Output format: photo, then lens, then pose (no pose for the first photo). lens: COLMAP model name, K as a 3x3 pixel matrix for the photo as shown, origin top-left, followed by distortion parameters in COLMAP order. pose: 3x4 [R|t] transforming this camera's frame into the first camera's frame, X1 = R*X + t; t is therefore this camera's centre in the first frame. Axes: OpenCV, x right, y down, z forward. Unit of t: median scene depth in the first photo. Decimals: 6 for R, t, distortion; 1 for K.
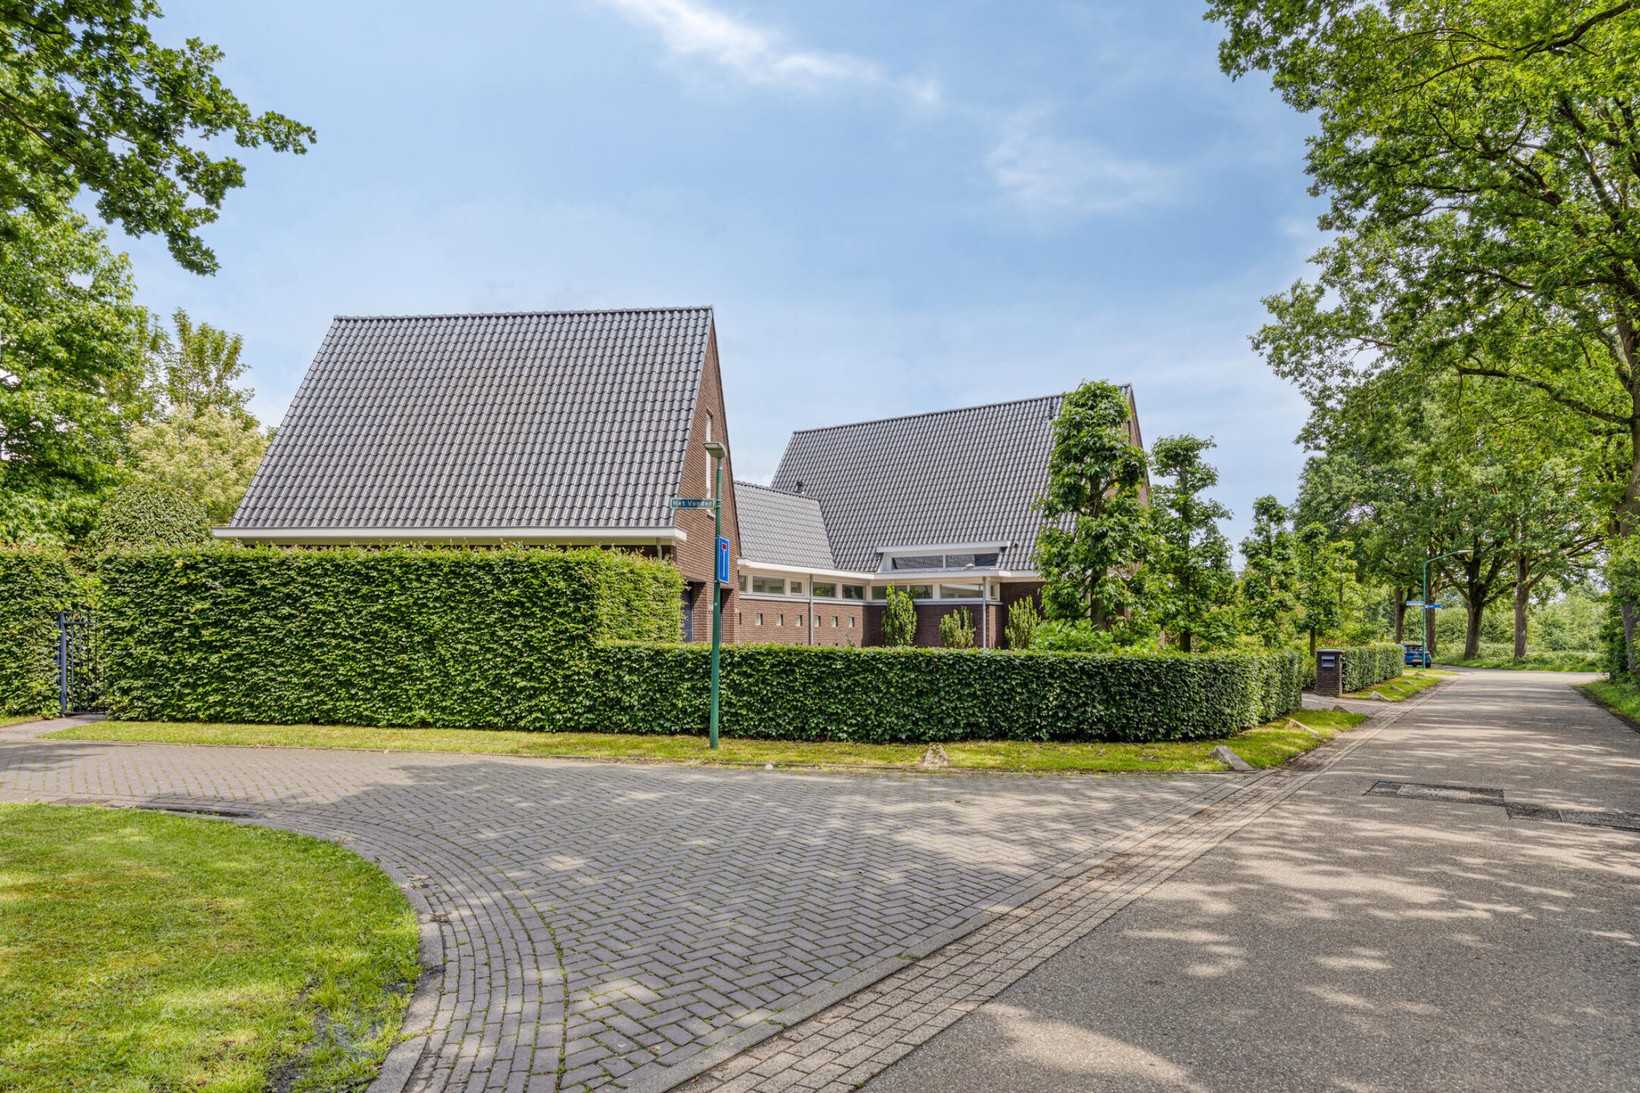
lens RADIAL K [[894.5, 0, 848.4], [0, 894.5, 587.4], [0, 0, 1]] dist [0.000396, -0.002474]
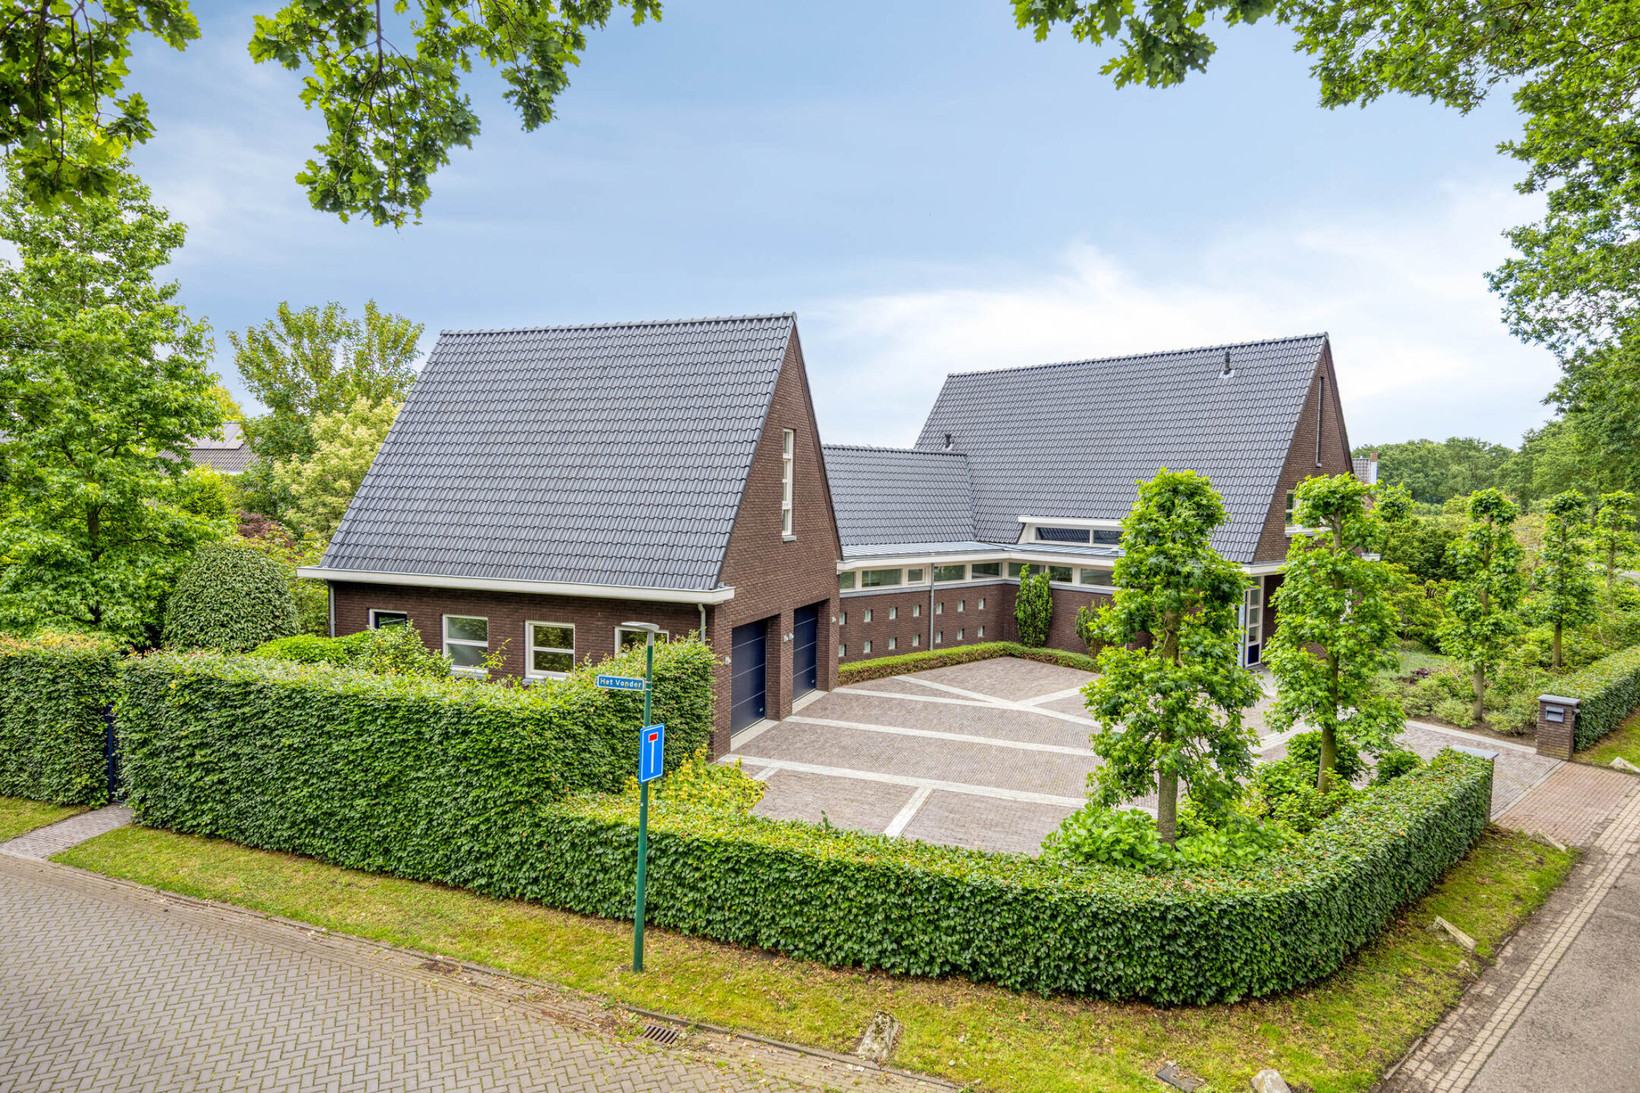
lens RADIAL K [[894.5, 0, 819.7], [0, 894.5, 552.2], [0, 0, 1]] dist [0.000396, -0.002474]
pose [[0.973039, 0.027610, -0.228982, 0.174060], [-0.014578, 0.998186, 0.058407, -0.231367], [0.230179, -0.053494, 0.971677, 0.184598]]
